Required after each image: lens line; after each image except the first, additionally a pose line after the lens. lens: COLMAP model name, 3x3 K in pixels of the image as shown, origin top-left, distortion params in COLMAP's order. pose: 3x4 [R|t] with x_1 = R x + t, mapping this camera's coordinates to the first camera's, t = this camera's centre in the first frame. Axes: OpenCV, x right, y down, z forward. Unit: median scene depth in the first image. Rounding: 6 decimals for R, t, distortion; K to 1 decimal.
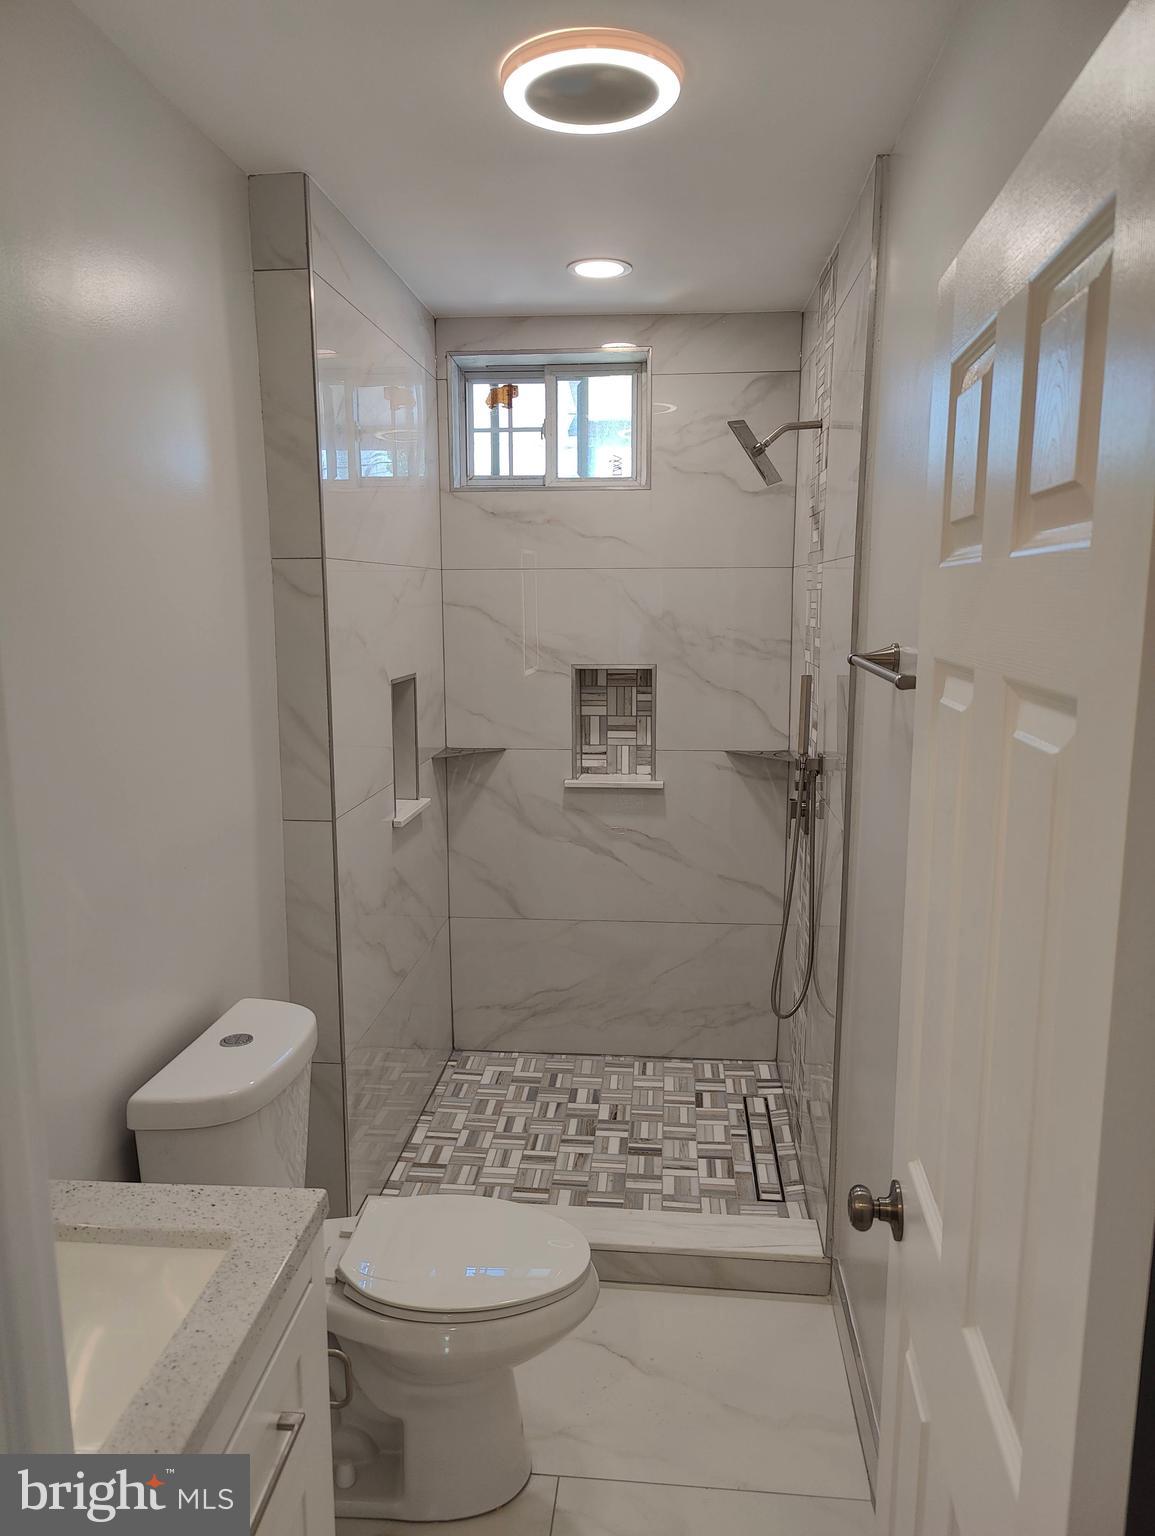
lens RADIAL K [[1072.9, 0, 576.8], [0, 1072.9, 766.5], [0, 0, 1]] dist [0.040151, -0.043612]
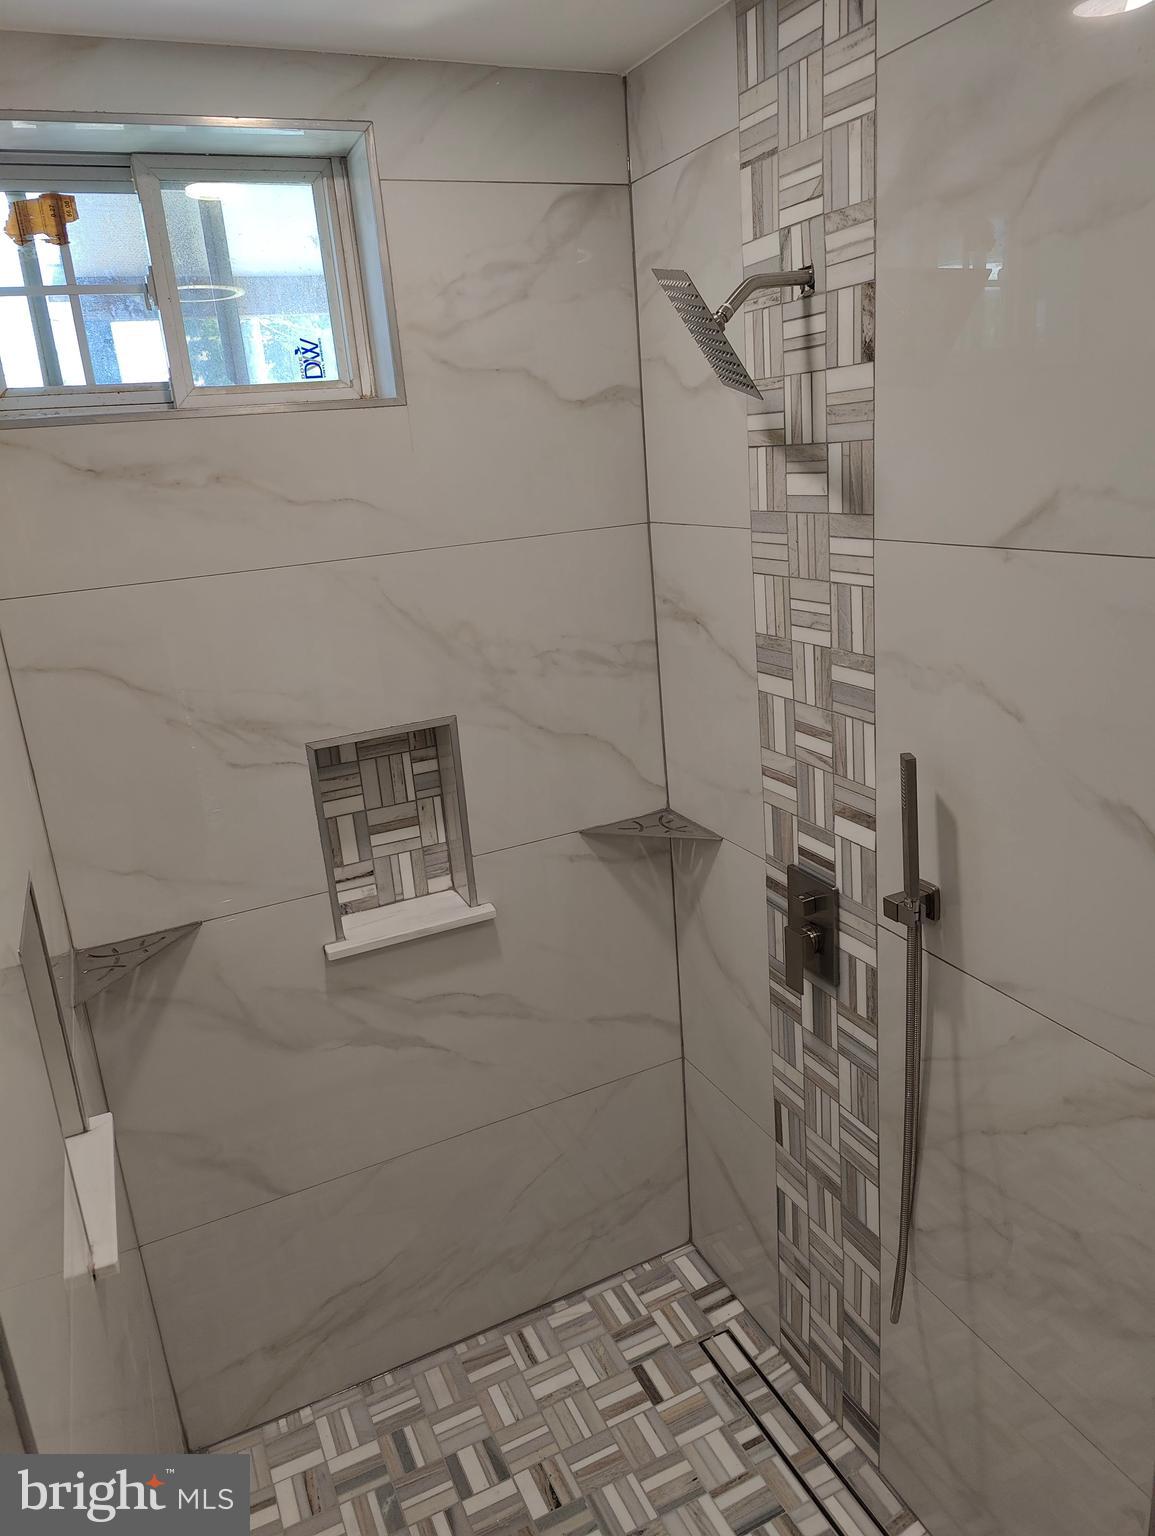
lens RADIAL K [[1072.9, 0, 592.8], [0, 1072.9, 746.9], [0, 0, 1]] dist [0.040151, -0.043612]
pose [[0.860771, -0.199622, 0.468215, -0.131209], [0.157792, 0.979220, 0.127400, -0.137007], [-0.483917, -0.035782, 0.874382, 0.454449]]
